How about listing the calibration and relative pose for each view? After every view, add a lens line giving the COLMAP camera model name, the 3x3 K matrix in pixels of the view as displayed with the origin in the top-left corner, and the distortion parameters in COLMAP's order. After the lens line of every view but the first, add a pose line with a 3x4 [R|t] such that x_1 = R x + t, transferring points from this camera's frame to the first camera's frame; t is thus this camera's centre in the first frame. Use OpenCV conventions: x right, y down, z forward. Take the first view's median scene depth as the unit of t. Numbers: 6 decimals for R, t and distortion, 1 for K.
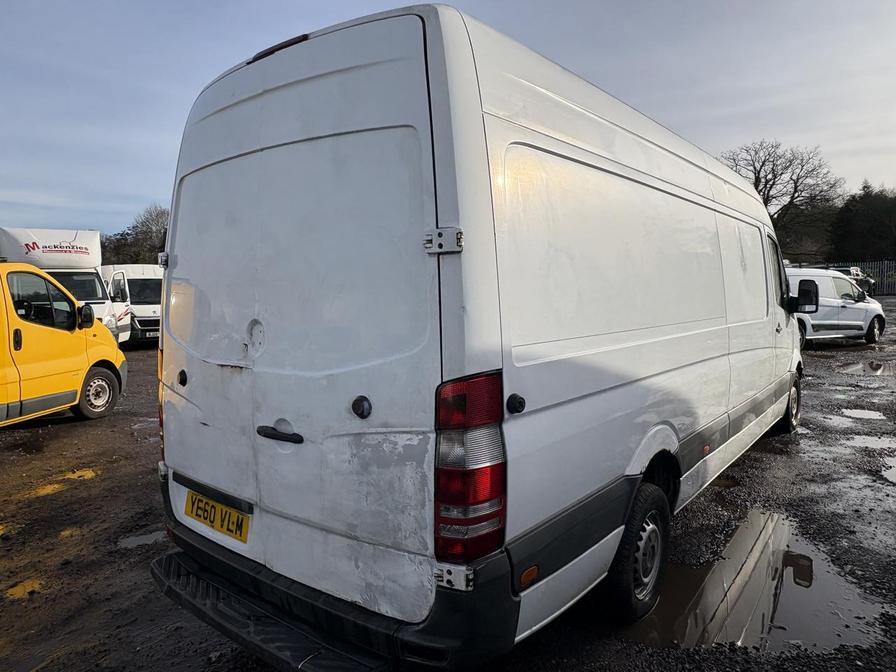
lens RADIAL K [[610.2, 0, 463.4], [0, 610.2, 337.9], [0, 0, 1]] dist [0.003442, -0.004905]
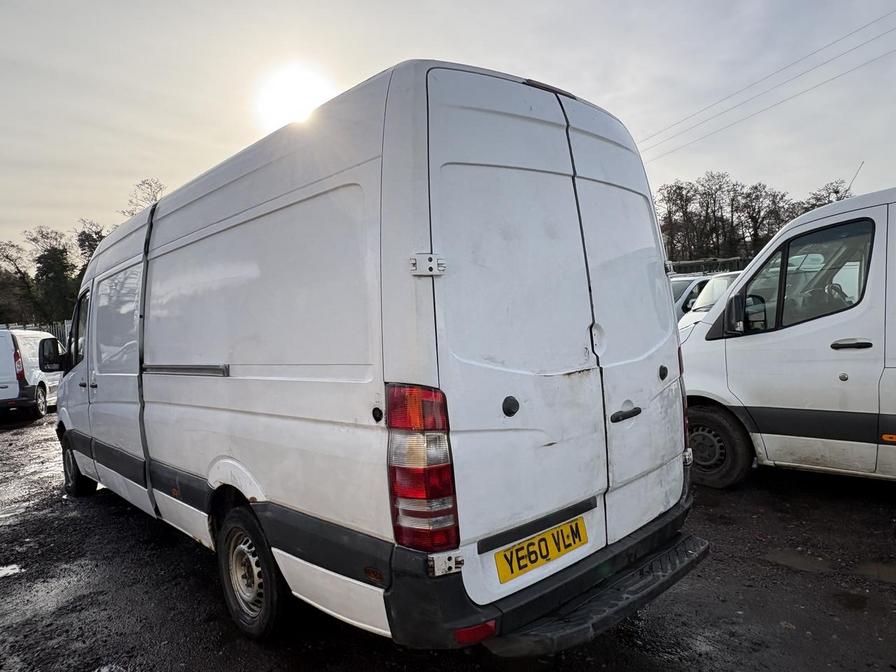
lens RADIAL K [[610.2, 0, 477.2], [0, 610.2, 333.0], [0, 0, 1]] dist [0.003442, -0.004905]
pose [[0.139456, -0.037344, 0.989524, -1.693012], [0.137913, 0.990282, 0.017936, -0.072361], [-0.980577, 0.133967, 0.143251, 1.199179]]
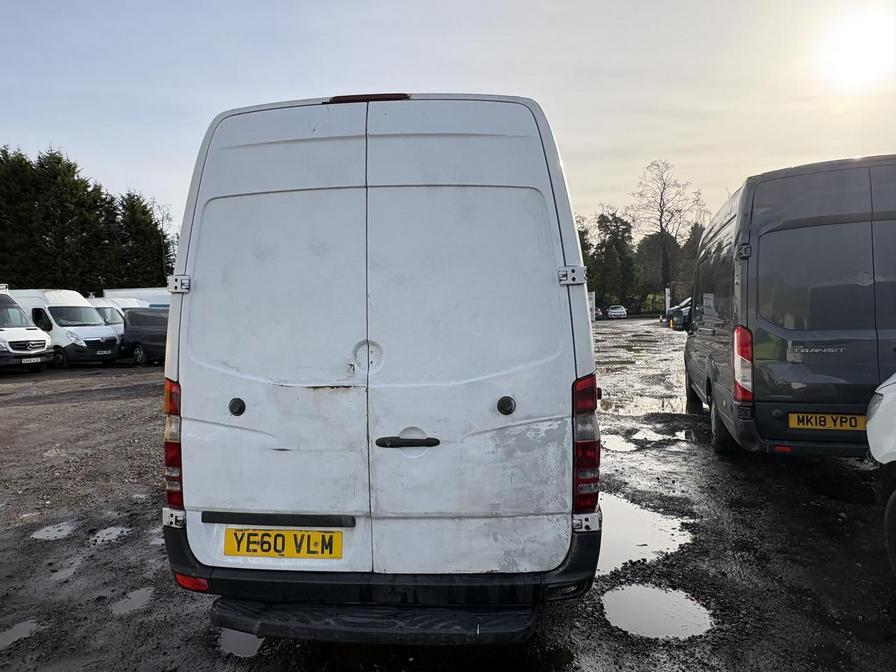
lens RADIAL K [[610.2, 0, 448.2], [0, 610.2, 335.3], [0, 0, 1]] dist [0.003442, -0.004905]
pose [[0.831905, -0.021730, 0.554492, -0.935850], [0.054633, 0.997586, -0.042871, 0.016823], [-0.552222, 0.065958, 0.831084, 0.018940]]
